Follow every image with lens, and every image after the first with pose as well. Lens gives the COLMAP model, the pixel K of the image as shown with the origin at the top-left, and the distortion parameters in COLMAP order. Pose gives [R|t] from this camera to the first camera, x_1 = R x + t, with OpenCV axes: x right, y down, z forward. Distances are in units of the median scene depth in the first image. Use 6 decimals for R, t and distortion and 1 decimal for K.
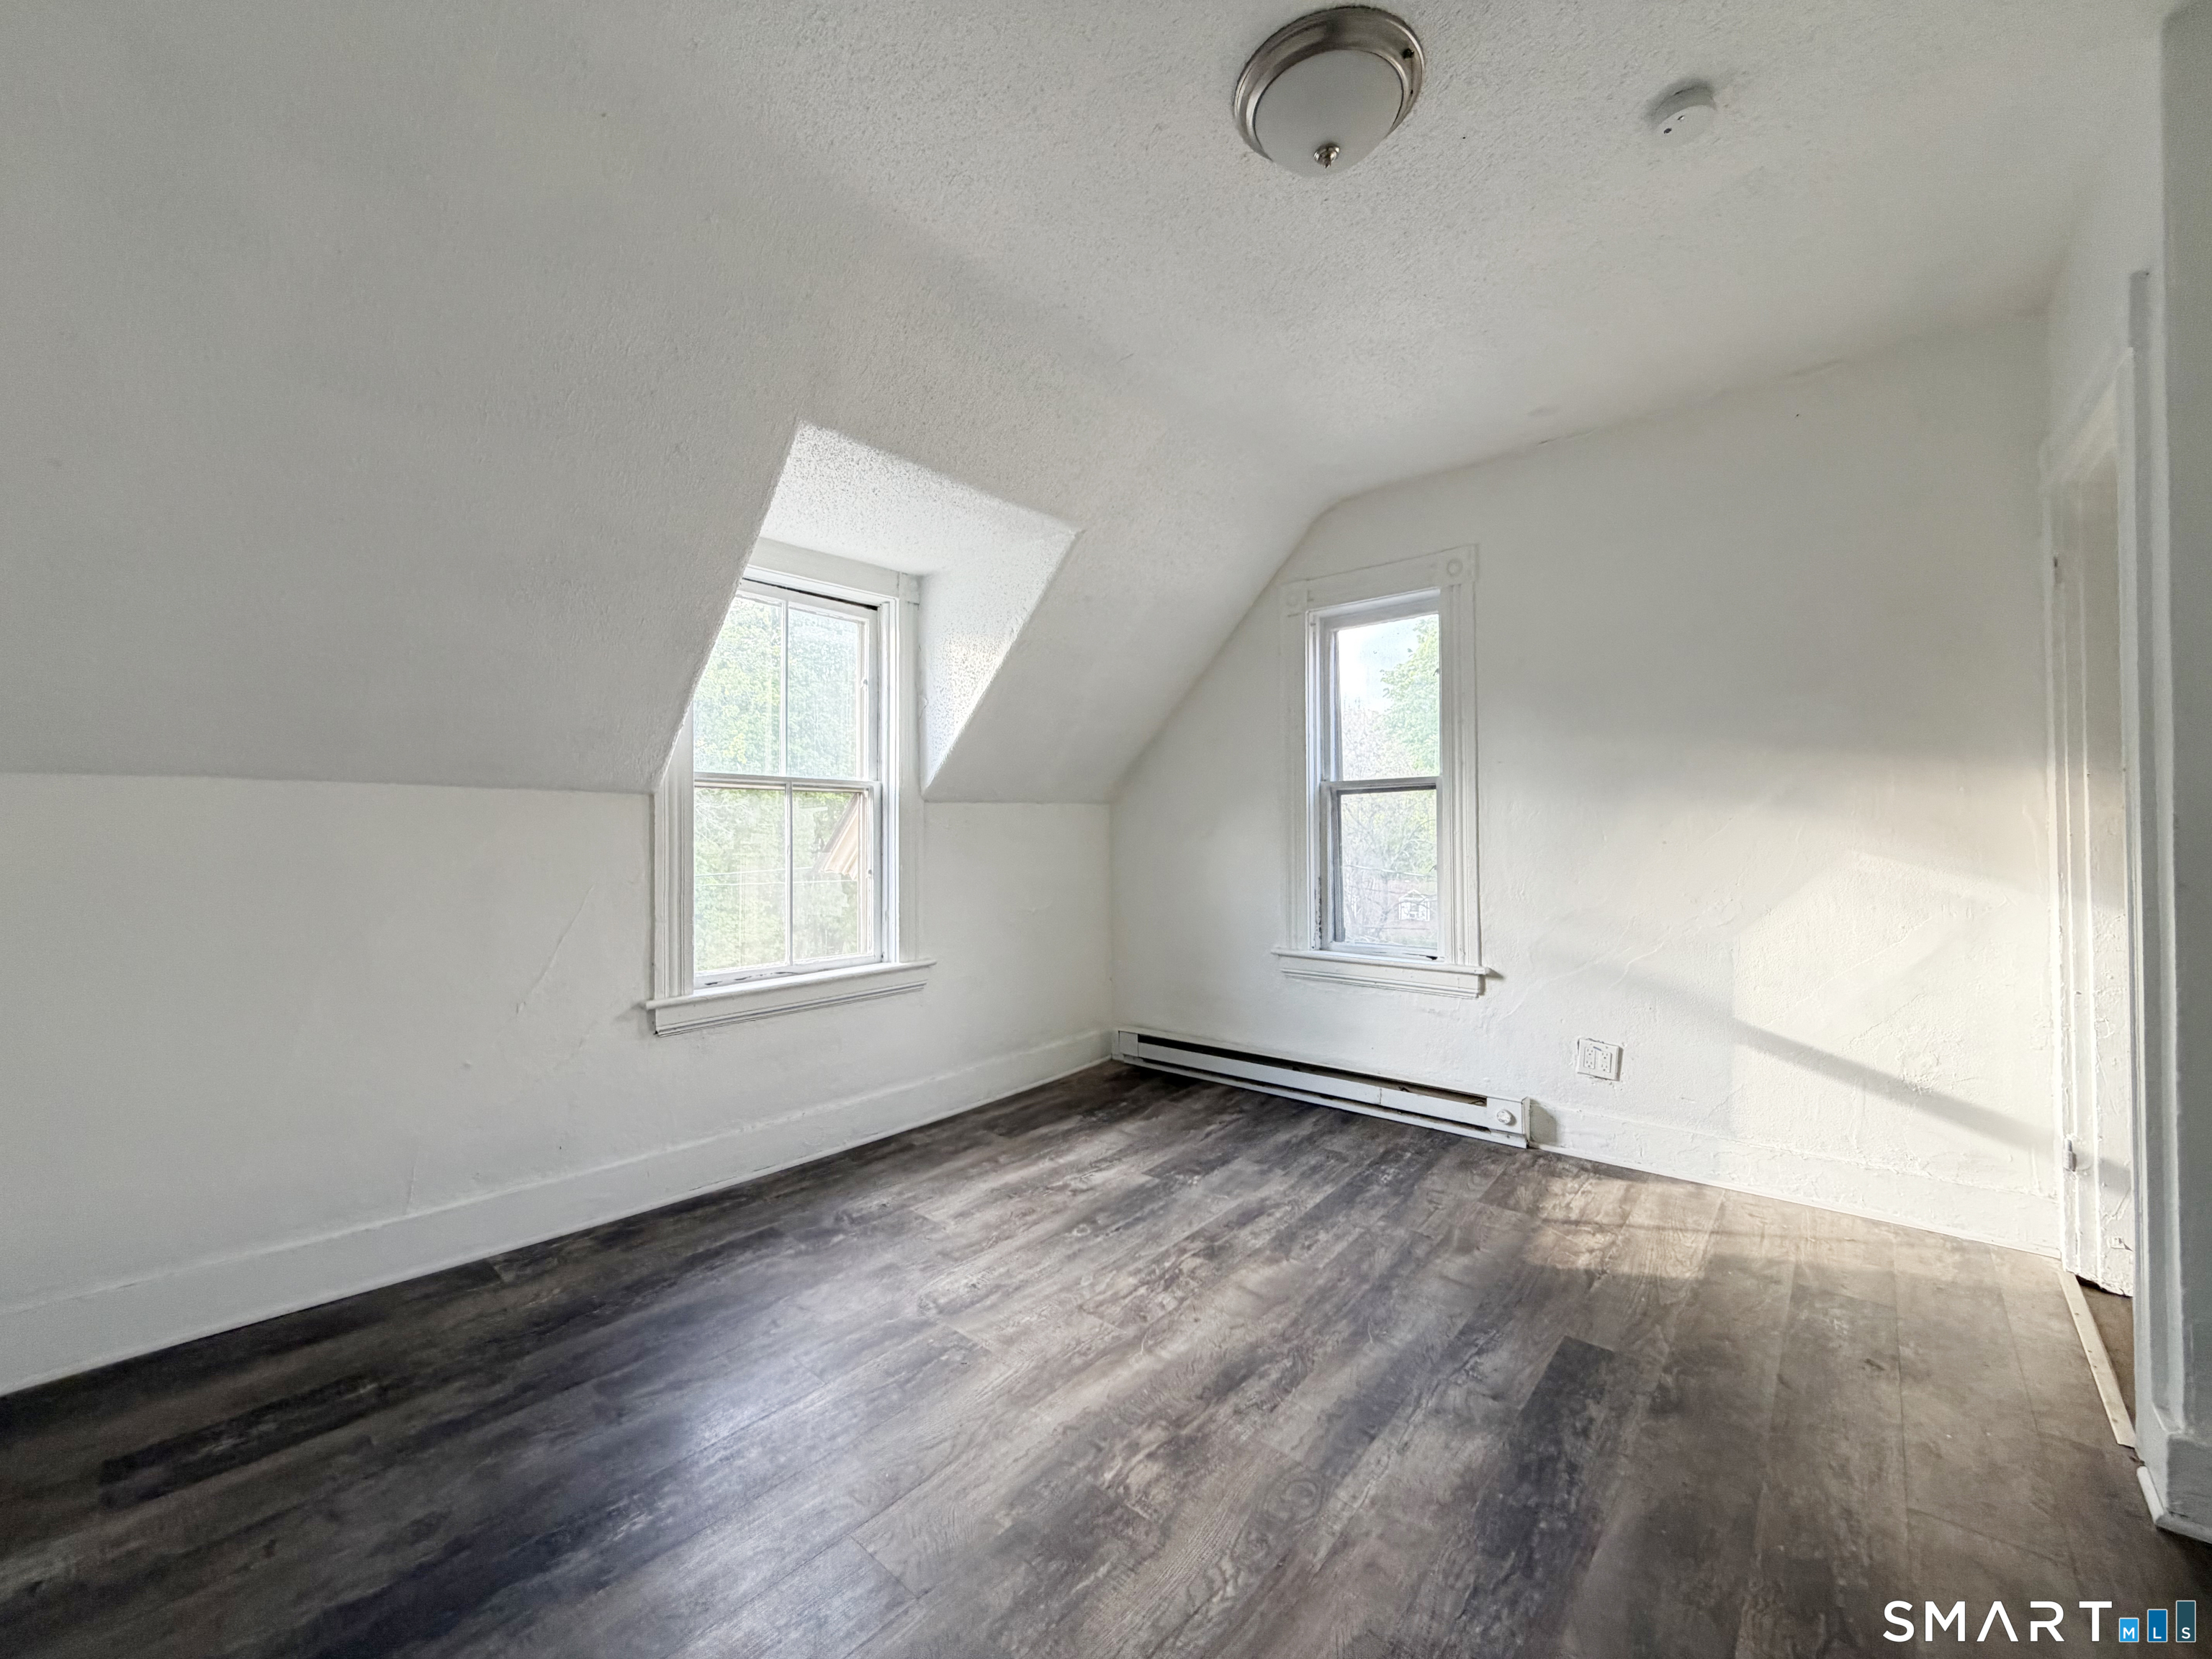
lens RADIAL K [[871.7, 0, 1117.7], [0, 871.7, 823.1], [0, 0, 1]] dist [-0.001323, 0.000551]
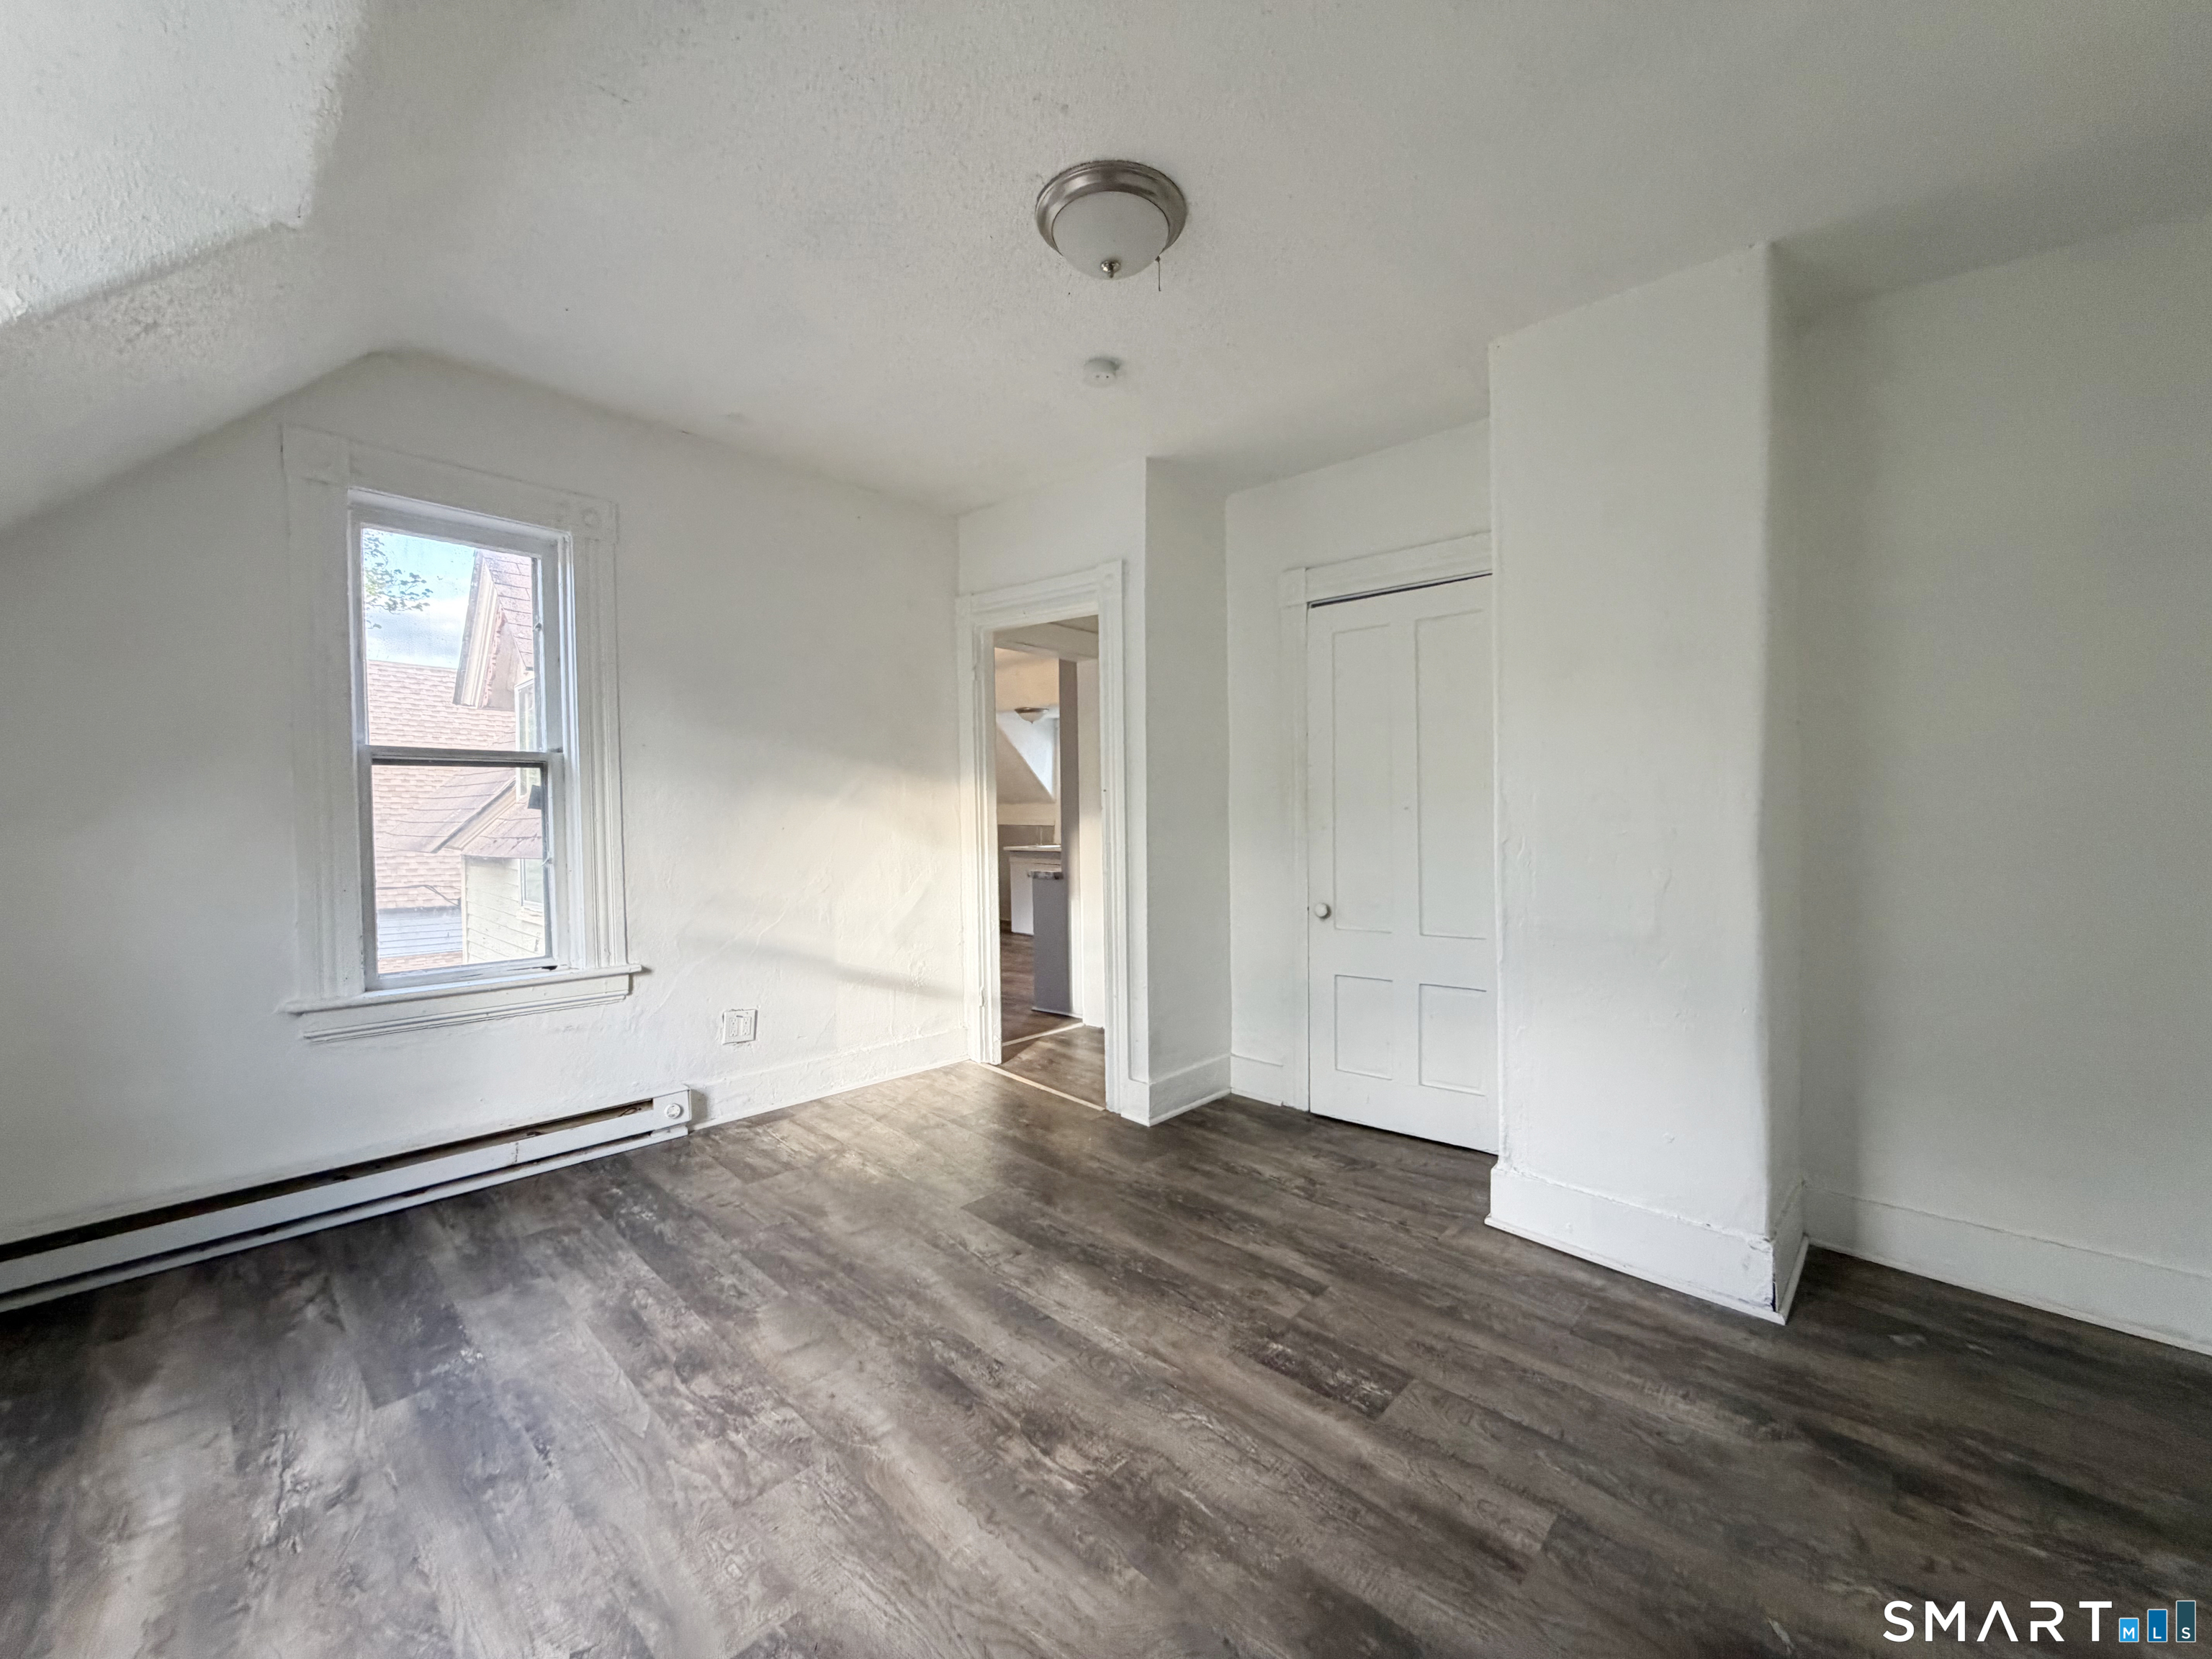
lens RADIAL K [[871.7, 0, 1088.1], [0, 871.7, 822.9], [0, 0, 1]] dist [-0.001323, 0.000551]
pose [[0.062135, -0.002308, 0.998065, -0.566797], [-0.011315, 0.999931, 0.003017, 0.006963], [-0.998004, -0.011480, 0.062104, 0.542769]]
